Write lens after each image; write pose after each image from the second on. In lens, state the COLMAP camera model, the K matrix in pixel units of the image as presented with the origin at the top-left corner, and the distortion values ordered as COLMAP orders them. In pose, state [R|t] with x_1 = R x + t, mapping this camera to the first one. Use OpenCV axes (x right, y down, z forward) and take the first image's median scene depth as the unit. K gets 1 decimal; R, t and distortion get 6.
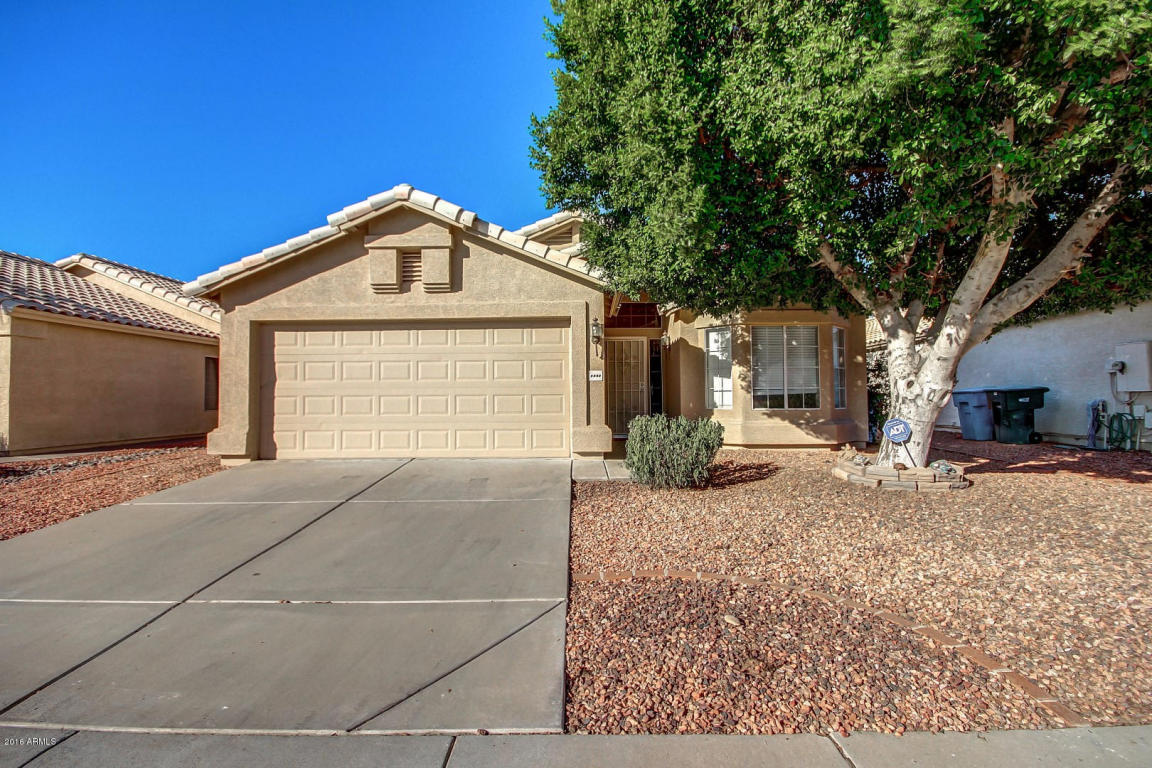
lens RADIAL K [[545.0, 0, 574.4], [0, 545.0, 385.8], [0, 0, 1]] dist [0.006887, -0.012043]
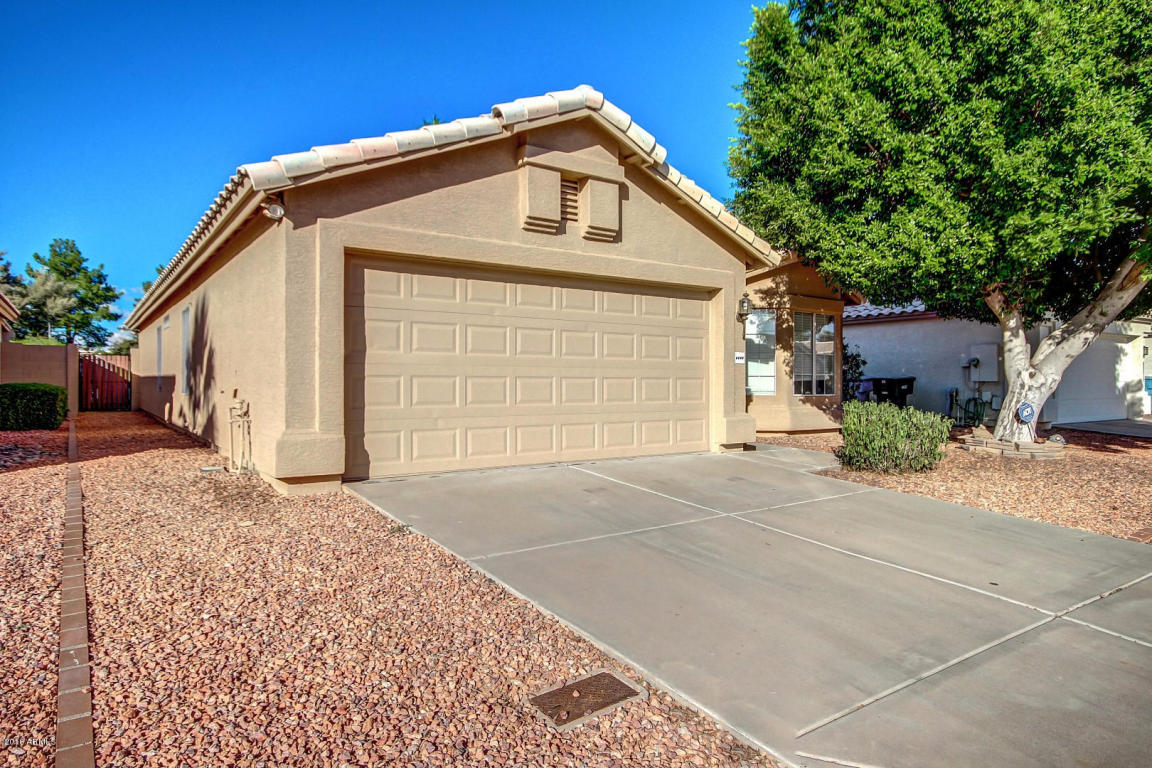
lens RADIAL K [[696.1, 0, 578.5], [0, 696.1, 381.9], [0, 0, 1]] dist [0.001323, 0.000264]
pose [[0.805527, 0.009225, 0.592487, -0.834059], [-0.023893, 0.999571, 0.016921, 0.007668], [-0.592077, -0.027787, 0.805402, 0.240952]]
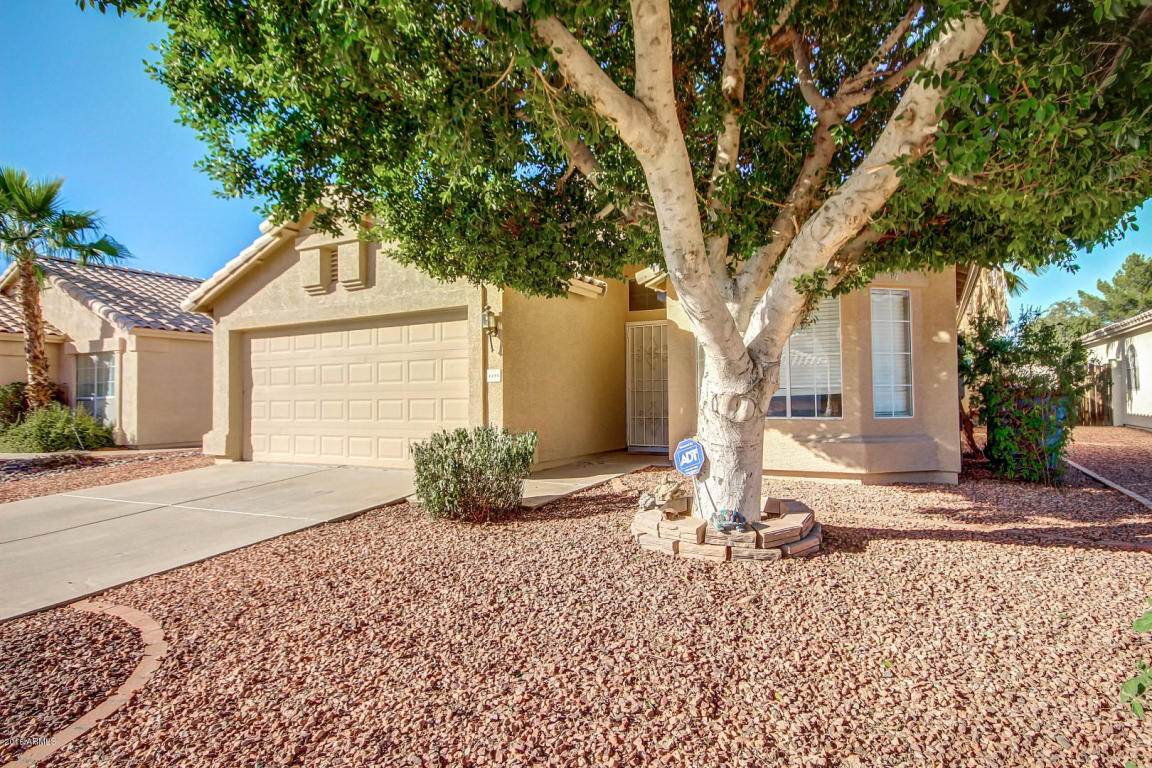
lens RADIAL K [[663.7, 0, 574.4], [0, 663.7, 388.9], [0, 0, 1]] dist [0.000628, 0.000986]
pose [[0.881848, -0.009497, -0.471438, 0.611357], [0.018171, 0.999739, 0.013850, -0.010495], [0.471183, -0.020780, 0.881790, 0.170549]]
